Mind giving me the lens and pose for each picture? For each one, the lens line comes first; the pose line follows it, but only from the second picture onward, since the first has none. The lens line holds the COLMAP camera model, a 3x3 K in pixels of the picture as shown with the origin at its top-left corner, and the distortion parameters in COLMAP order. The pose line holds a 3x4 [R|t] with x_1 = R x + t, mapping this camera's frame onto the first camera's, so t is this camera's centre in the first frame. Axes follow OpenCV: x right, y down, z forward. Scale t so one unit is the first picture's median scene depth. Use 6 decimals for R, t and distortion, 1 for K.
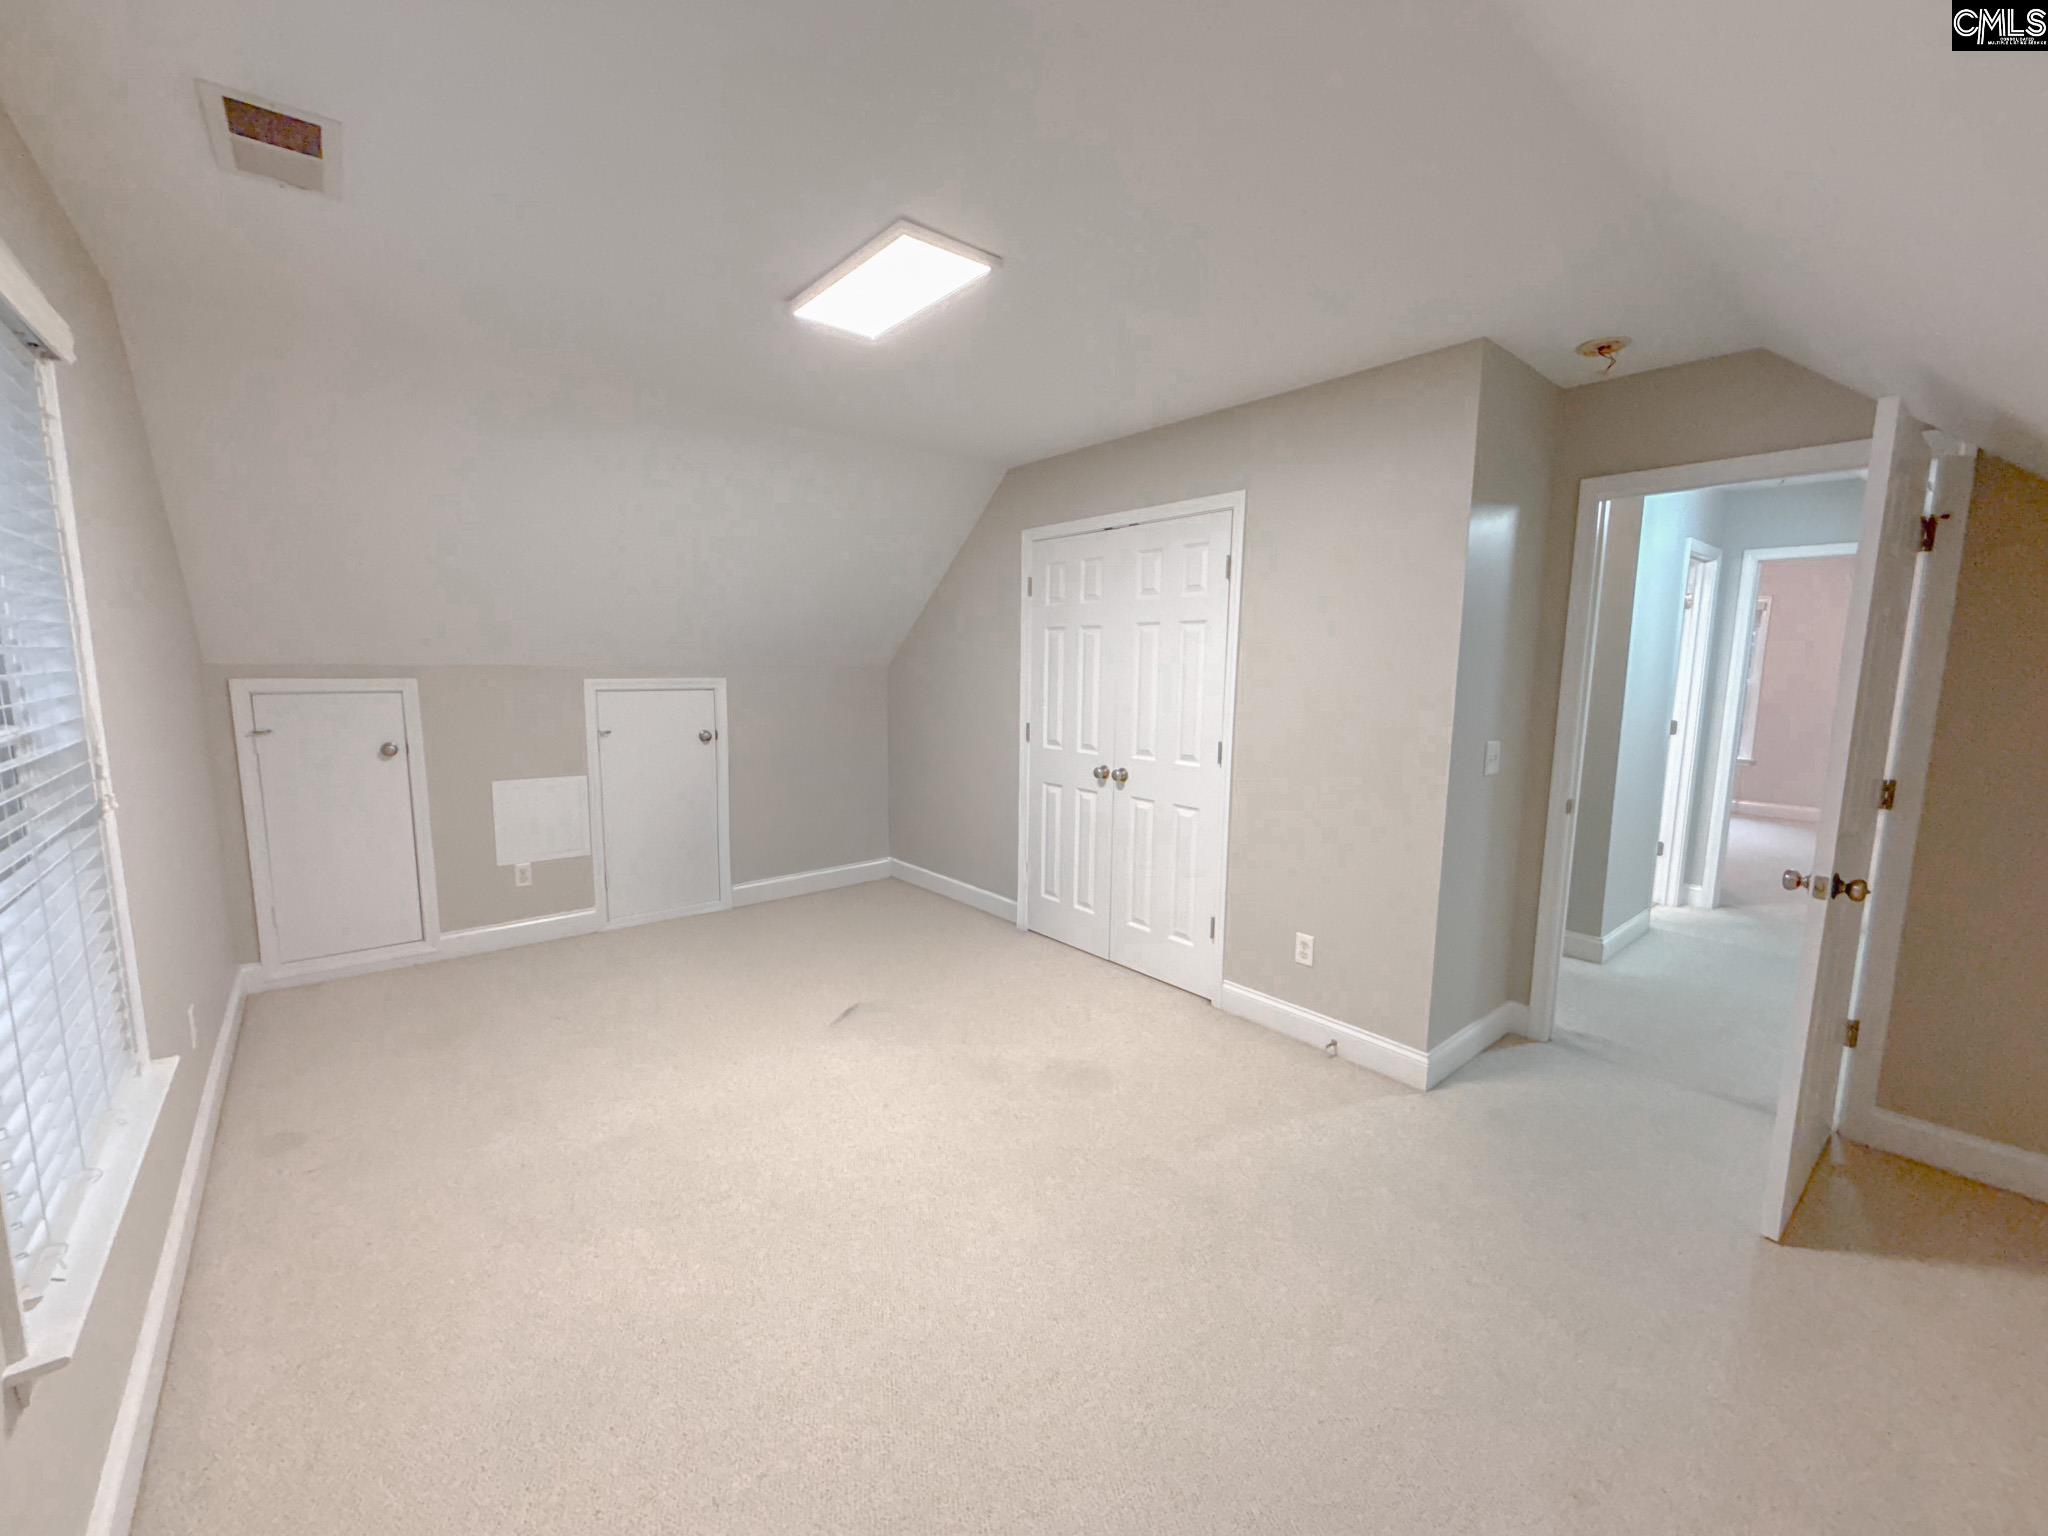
lens RADIAL K [[820.4, 0, 1020.5], [0, 820.4, 768.9], [0, 0, 1]] dist [0.000394, -0.000057]
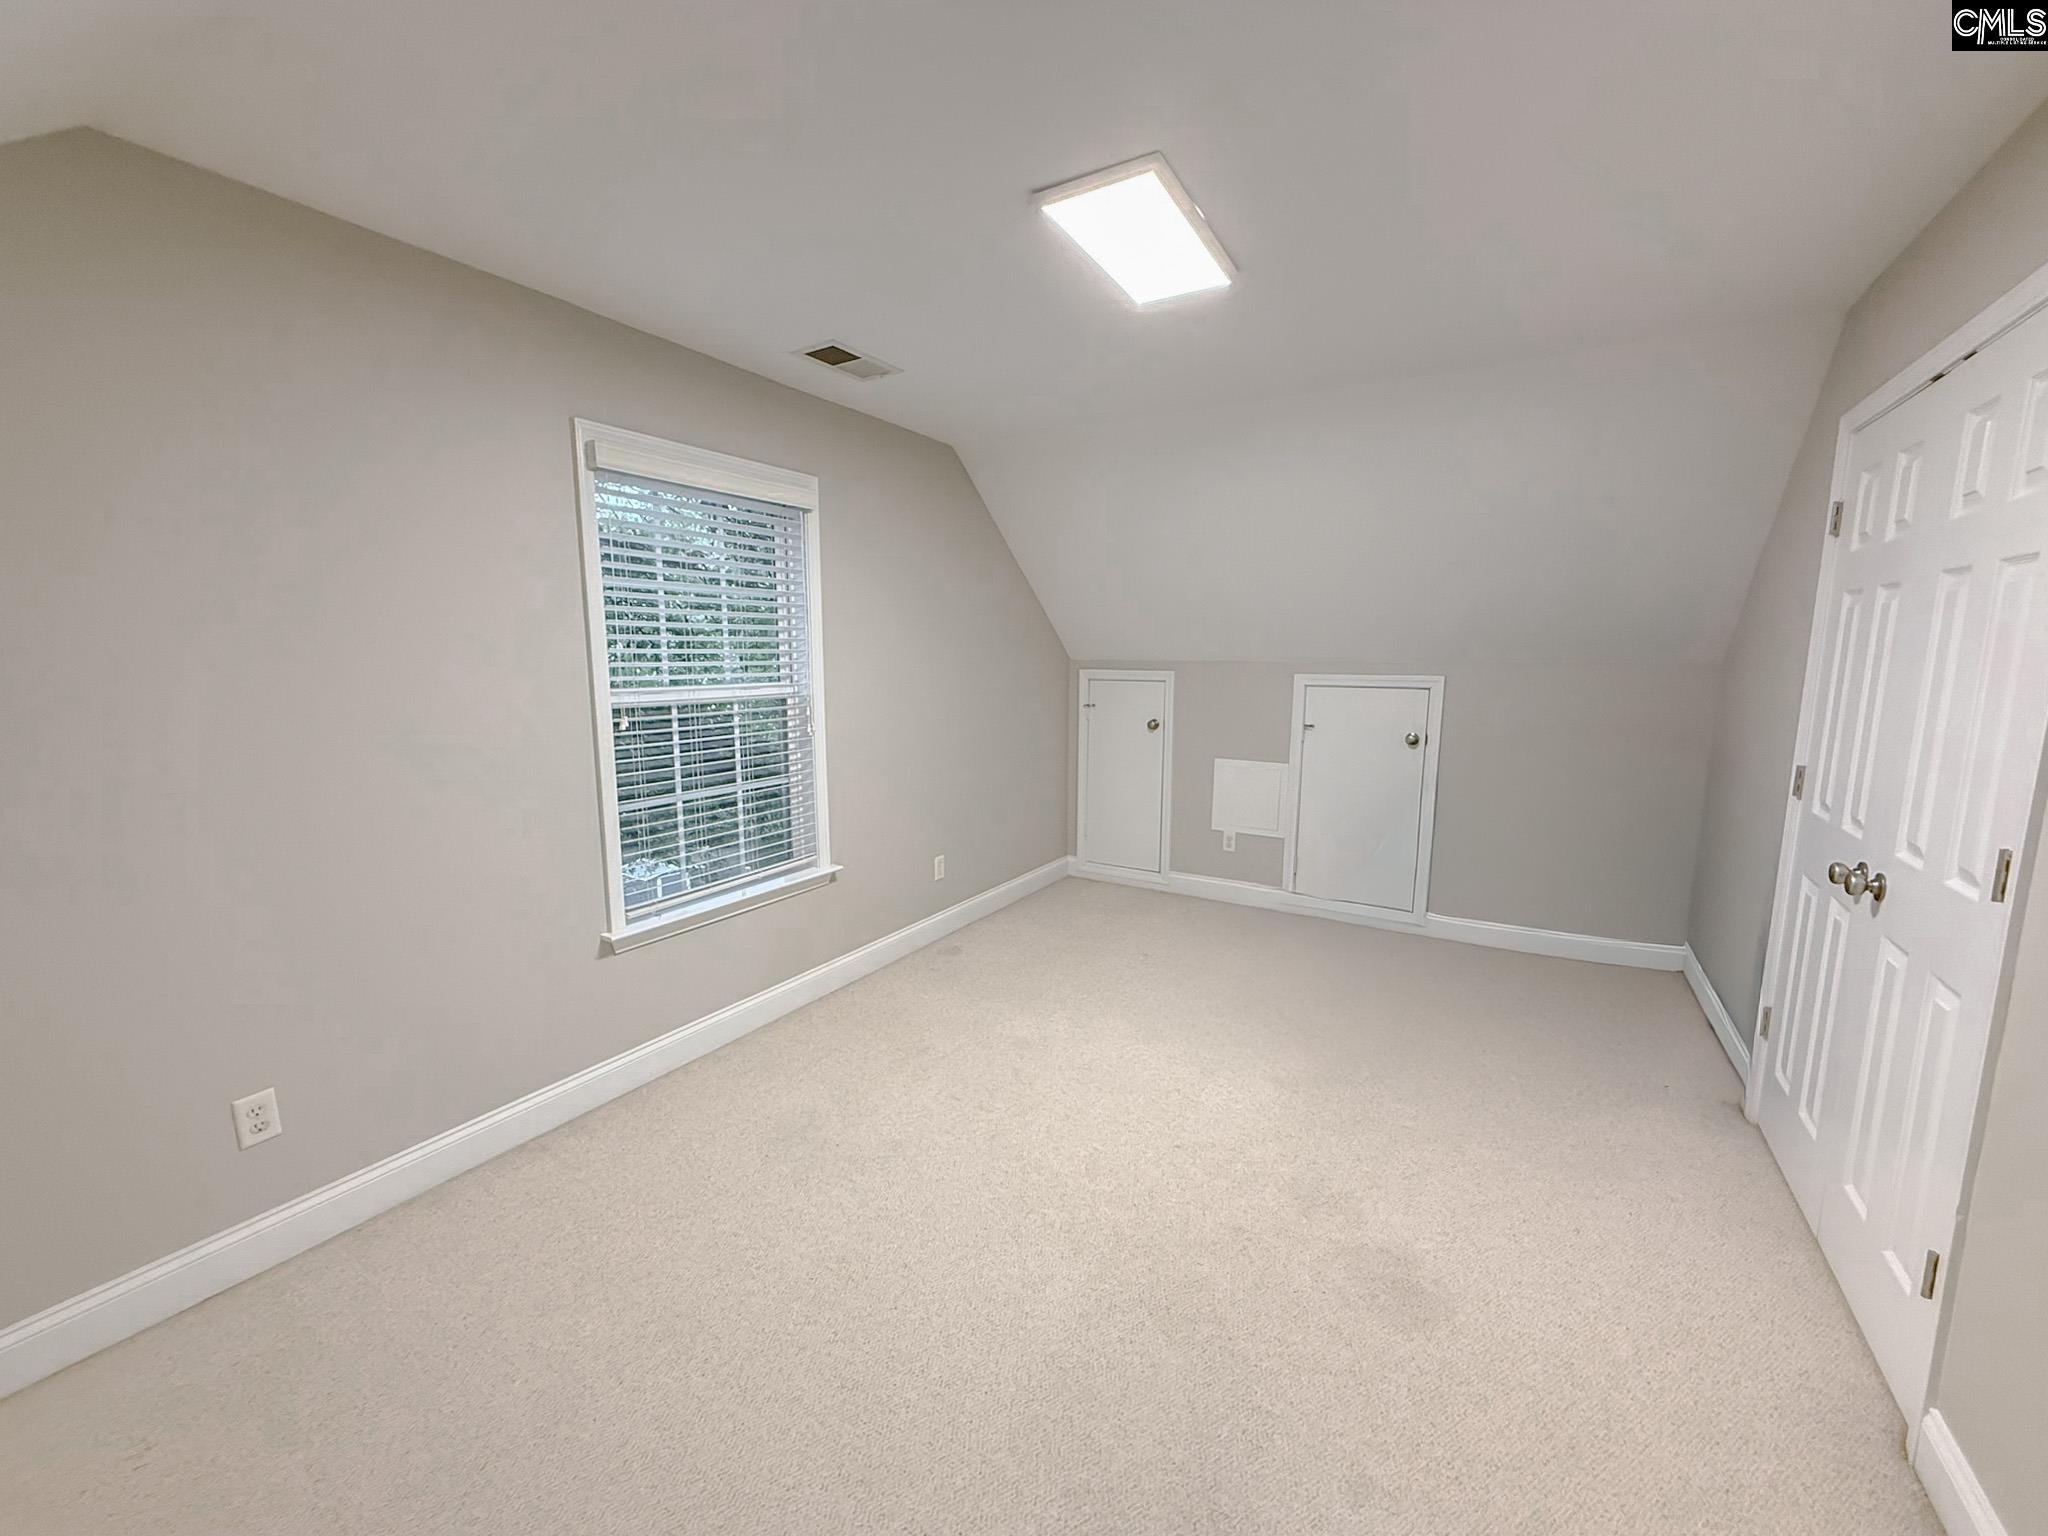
lens RADIAL K [[820.4, 0, 1020.5], [0, 820.4, 768.9], [0, 0, 1]] dist [0.000394, -0.000057]
pose [[0.321436, 0.123815, -0.938802, 0.388162], [-0.122823, 0.988491, 0.088315, -0.040013], [0.938932, 0.086919, 0.332944, 0.336735]]
